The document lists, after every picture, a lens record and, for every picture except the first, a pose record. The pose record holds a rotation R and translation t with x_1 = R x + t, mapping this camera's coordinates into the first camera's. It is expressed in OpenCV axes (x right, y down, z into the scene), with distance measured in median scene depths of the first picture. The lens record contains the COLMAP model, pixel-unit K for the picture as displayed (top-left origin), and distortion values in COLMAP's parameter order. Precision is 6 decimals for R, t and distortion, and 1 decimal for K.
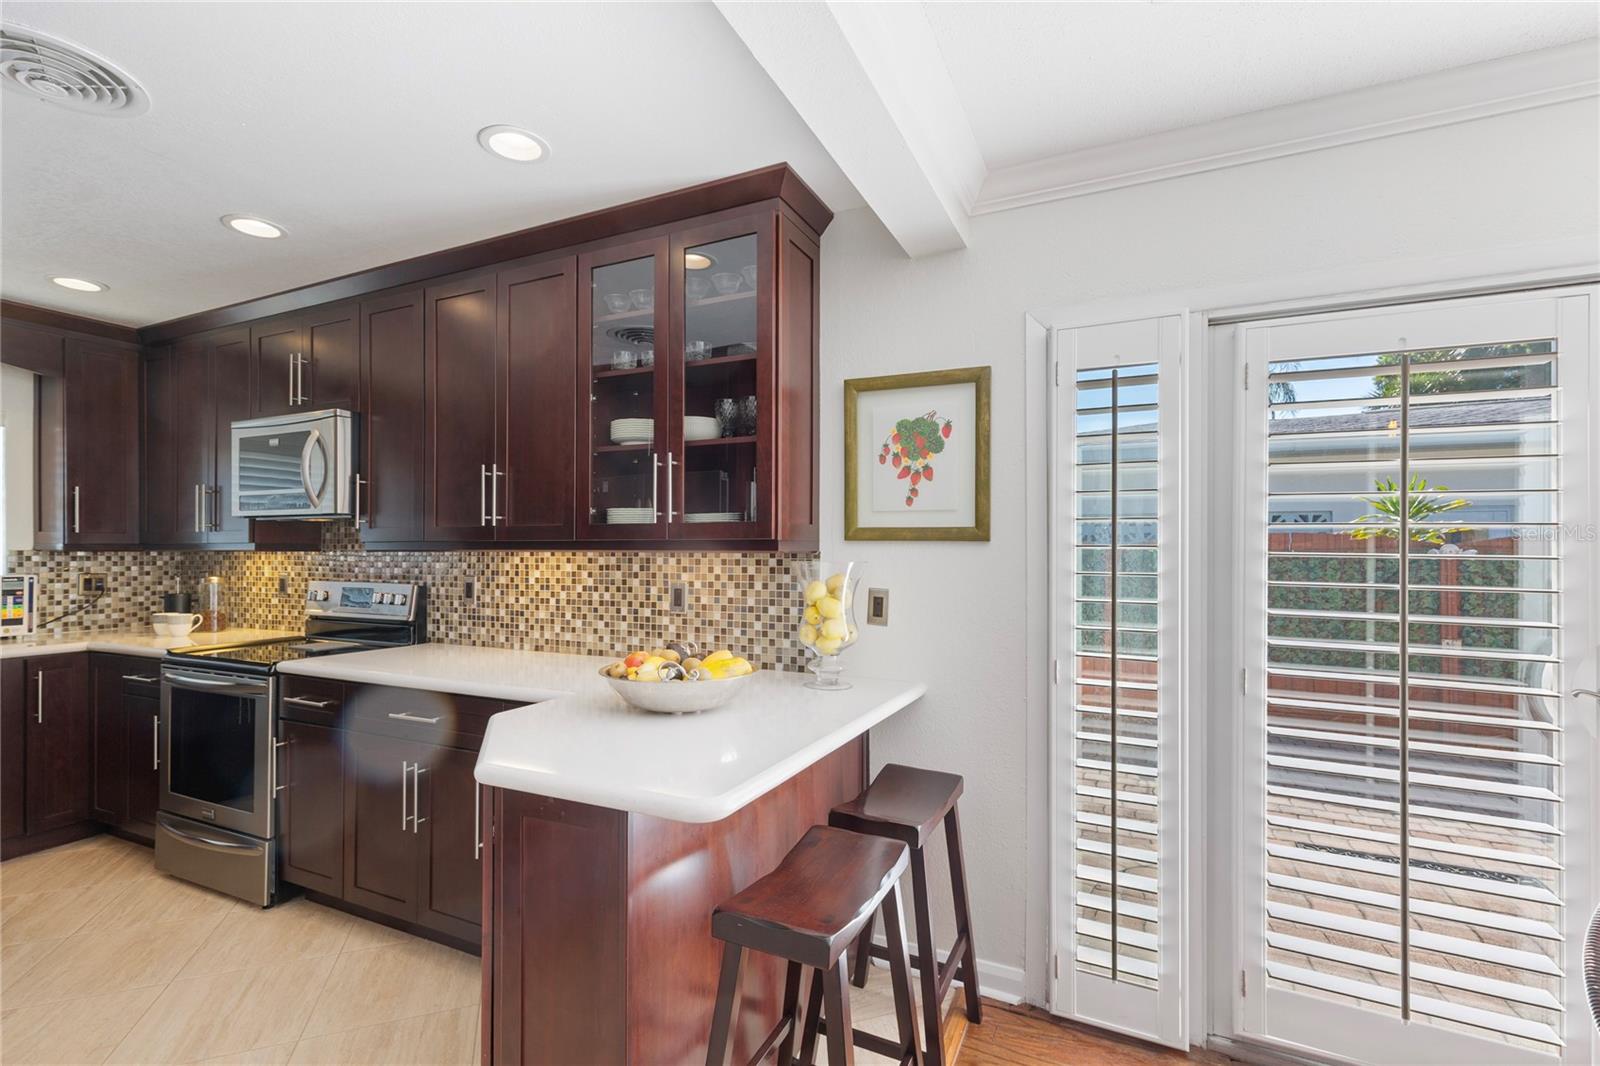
lens RADIAL K [[730.0, 0, 797.3], [0, 730.0, 549.7], [0, 0, 1]] dist [0.009282, -0.000986]
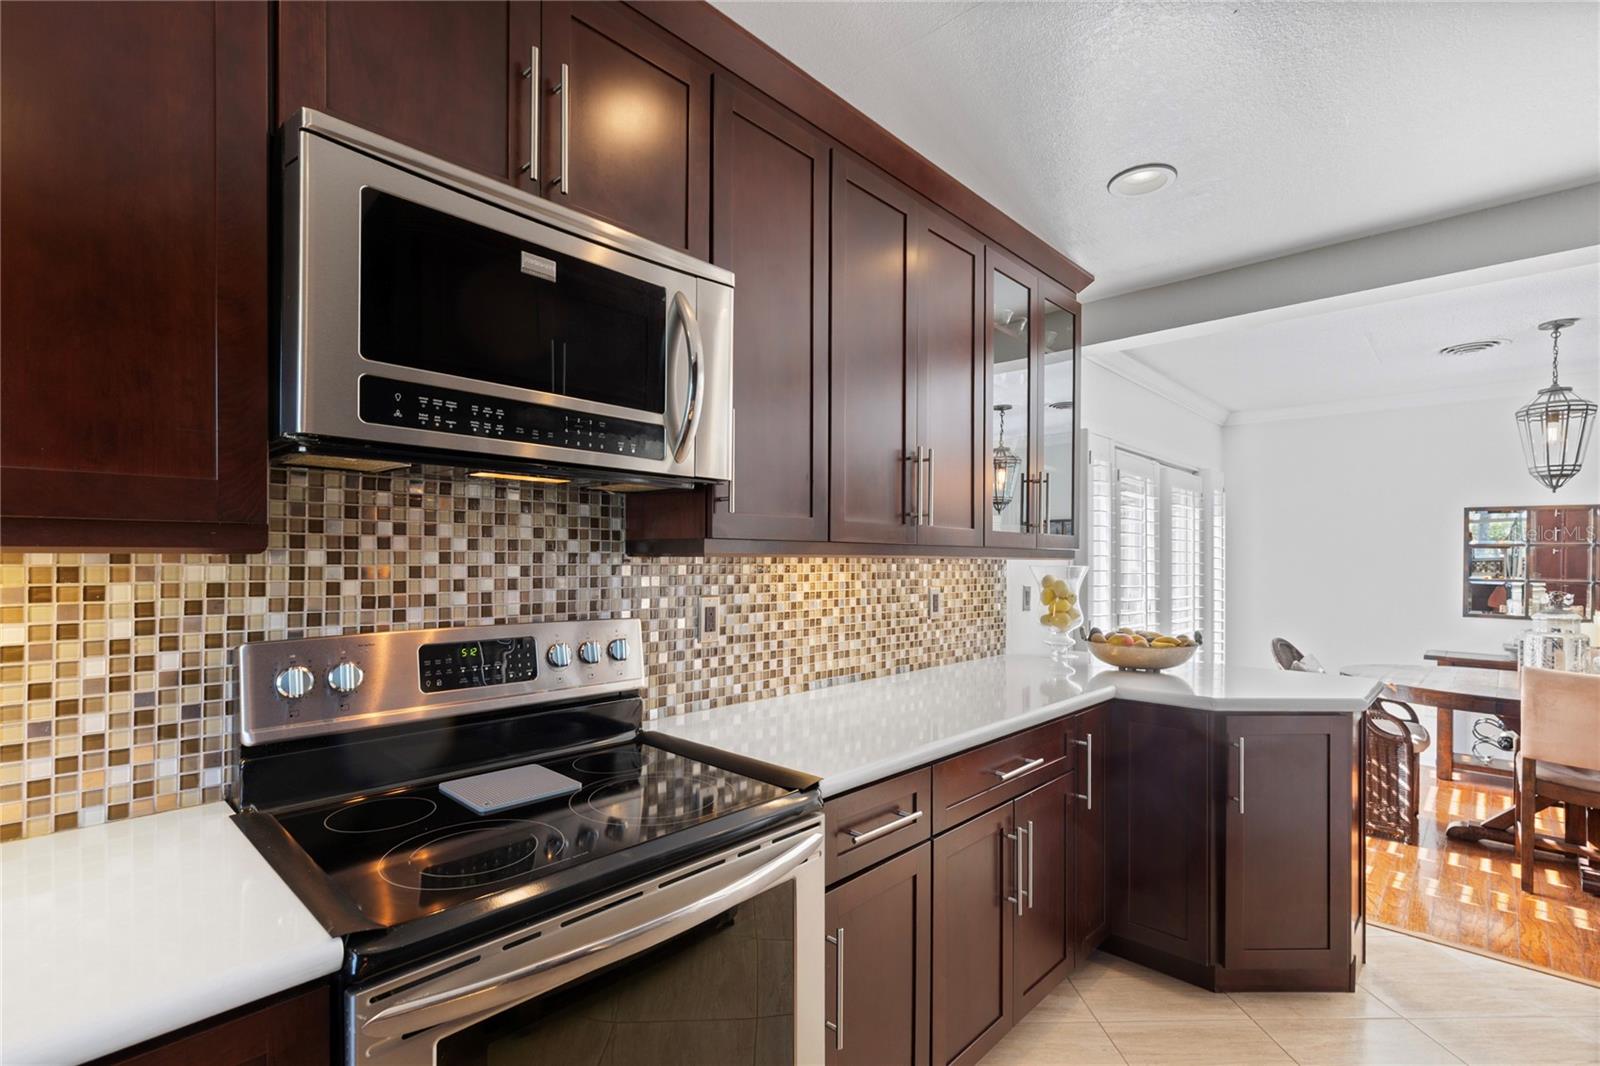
lens RADIAL K [[730.0, 0, 797.6], [0, 730.0, 540.7], [0, 0, 1]] dist [0.009282, -0.000986]
pose [[0.302069, 0.022590, 0.953018, -1.105195], [-0.010656, 0.999737, -0.020320, 0.000931], [-0.953227, -0.004018, 0.302230, 0.810782]]
